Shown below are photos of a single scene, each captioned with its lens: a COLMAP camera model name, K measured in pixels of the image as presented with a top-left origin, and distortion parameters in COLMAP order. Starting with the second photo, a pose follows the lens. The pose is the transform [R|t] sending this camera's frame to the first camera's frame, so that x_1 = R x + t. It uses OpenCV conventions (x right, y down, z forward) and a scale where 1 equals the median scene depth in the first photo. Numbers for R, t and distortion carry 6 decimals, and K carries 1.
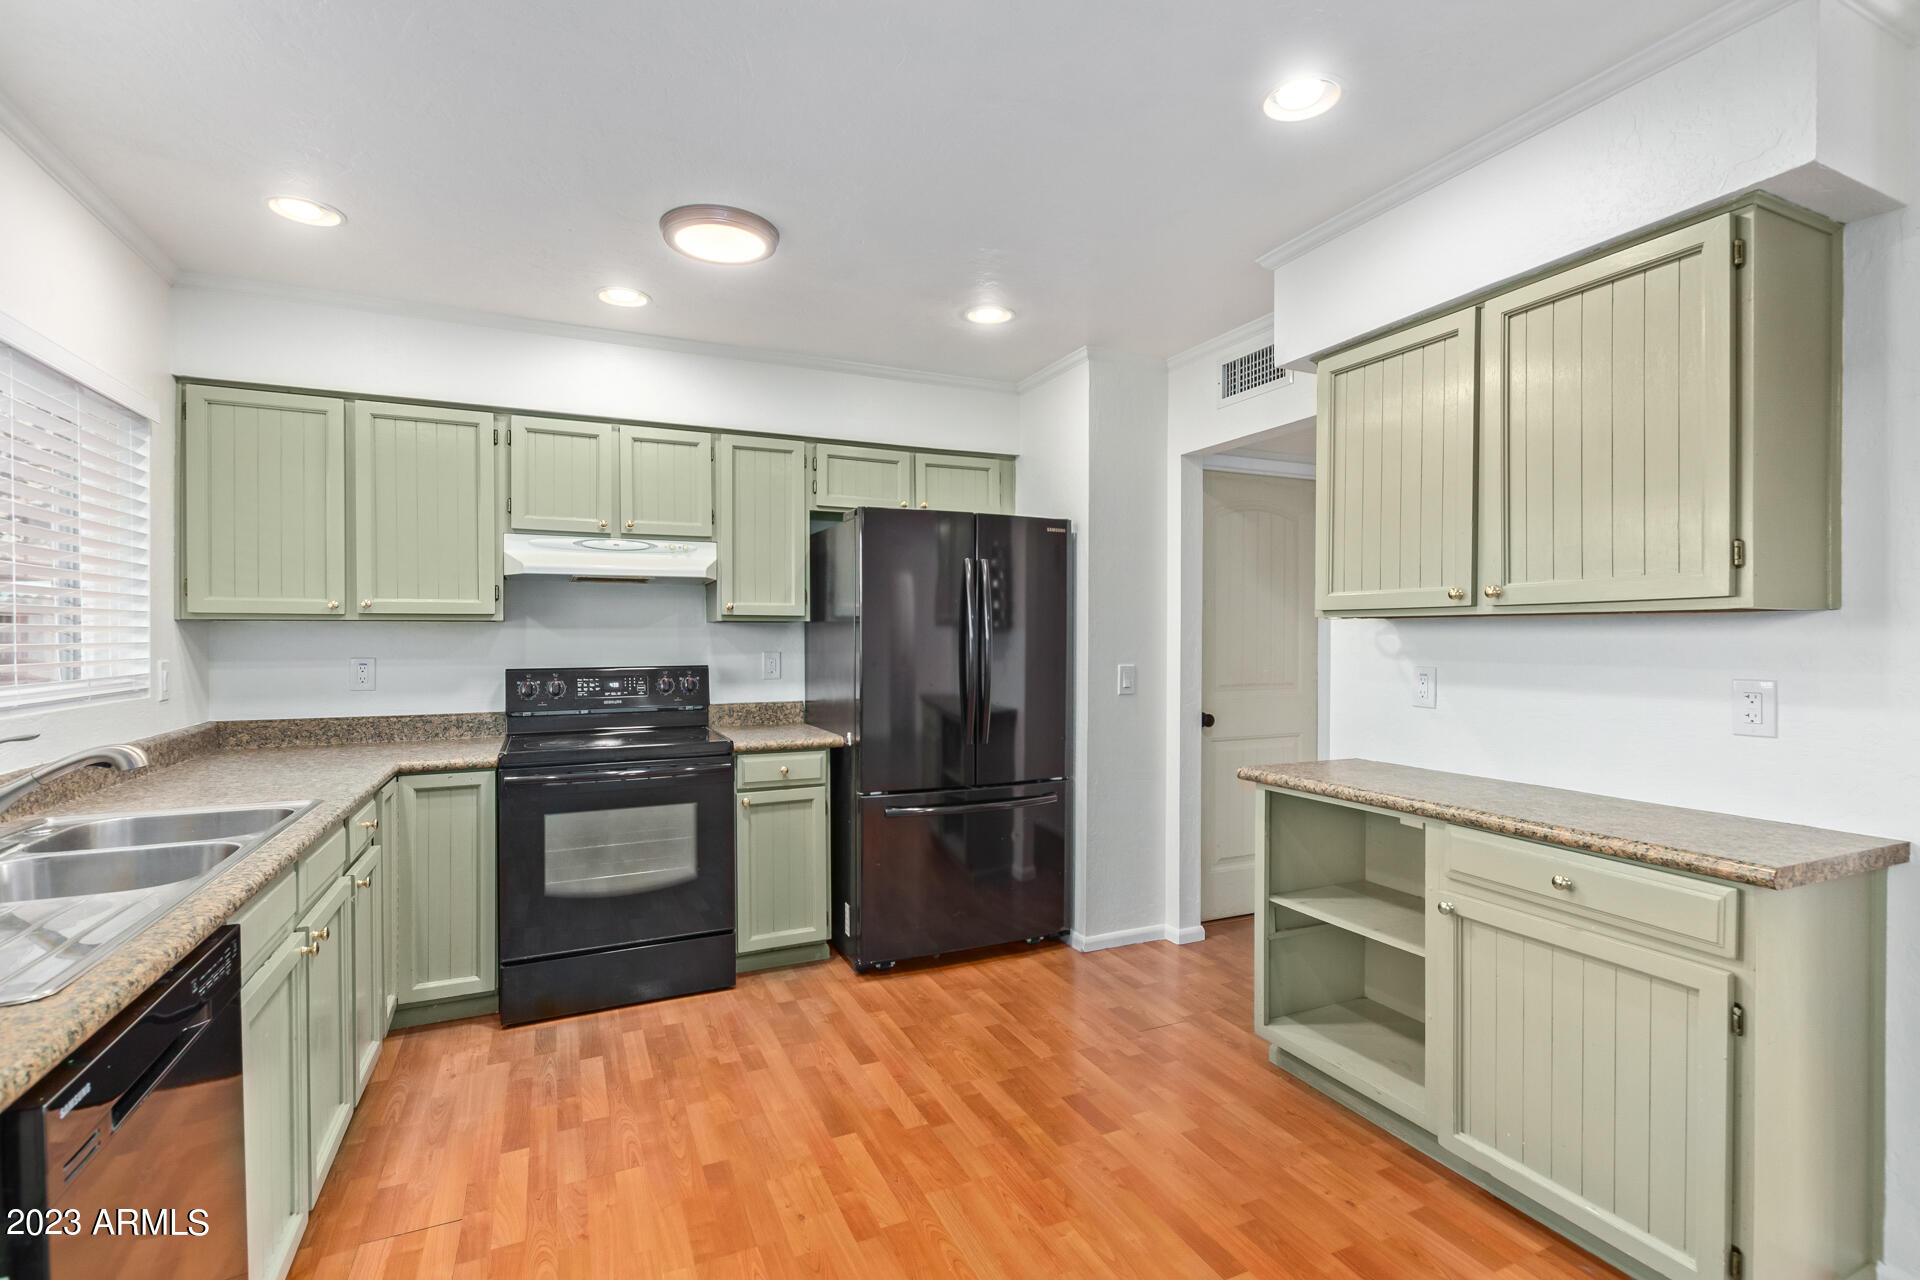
lens RADIAL K [[896.5, 0, 973.8], [0, 896.5, 633.3], [0, 0, 1]] dist [0.009856, -0.006627]
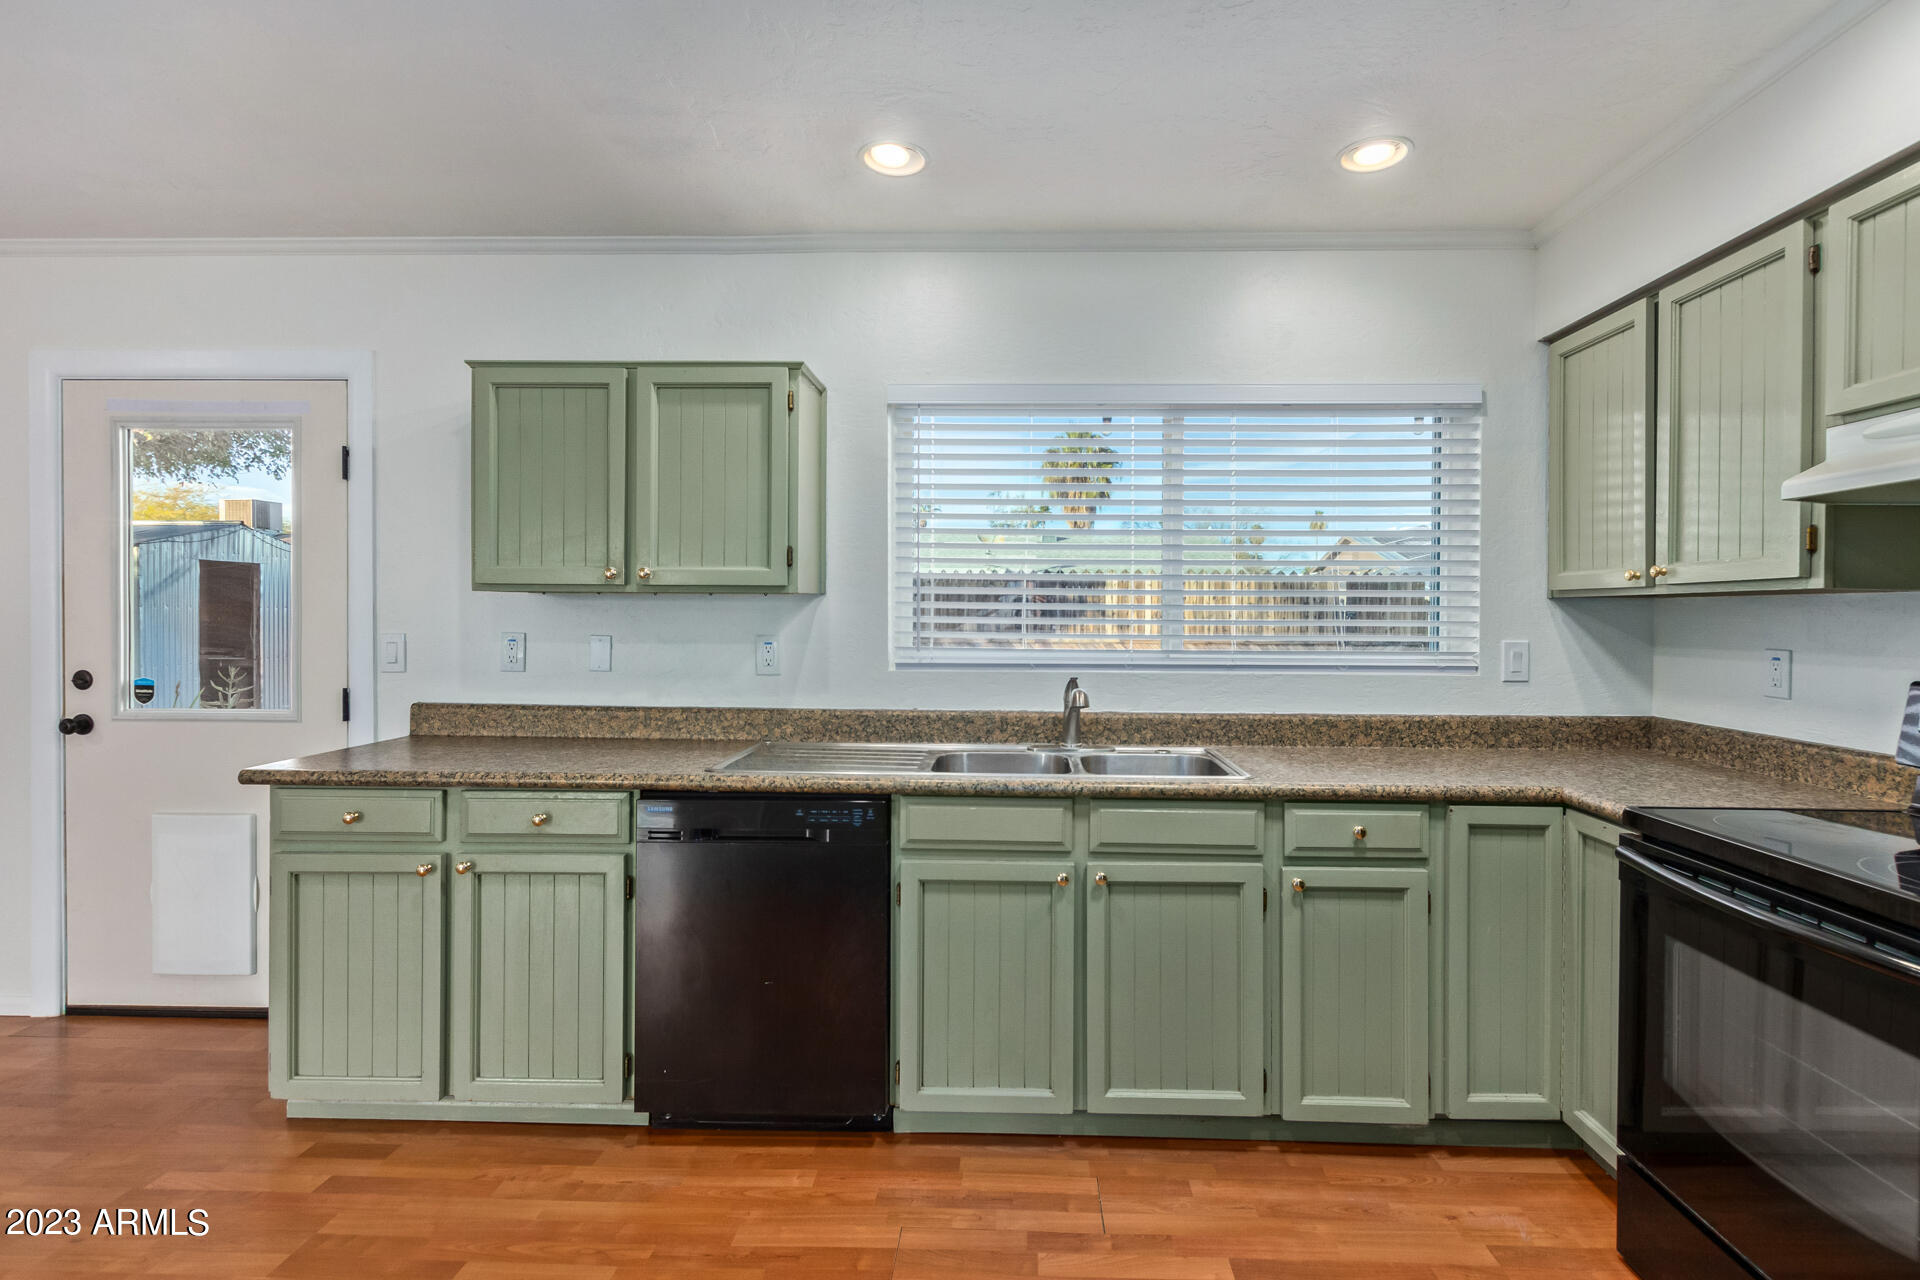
lens RADIAL K [[896.5, 0, 996.0], [0, 896.5, 615.6], [0, 0, 1]] dist [0.009856, -0.006627]
pose [[-0.457776, -0.000578, -0.889067, 0.214867], [-0.004604, 0.999988, 0.001721, 0.003923], [0.889056, 0.004881, -0.457773, 0.898678]]
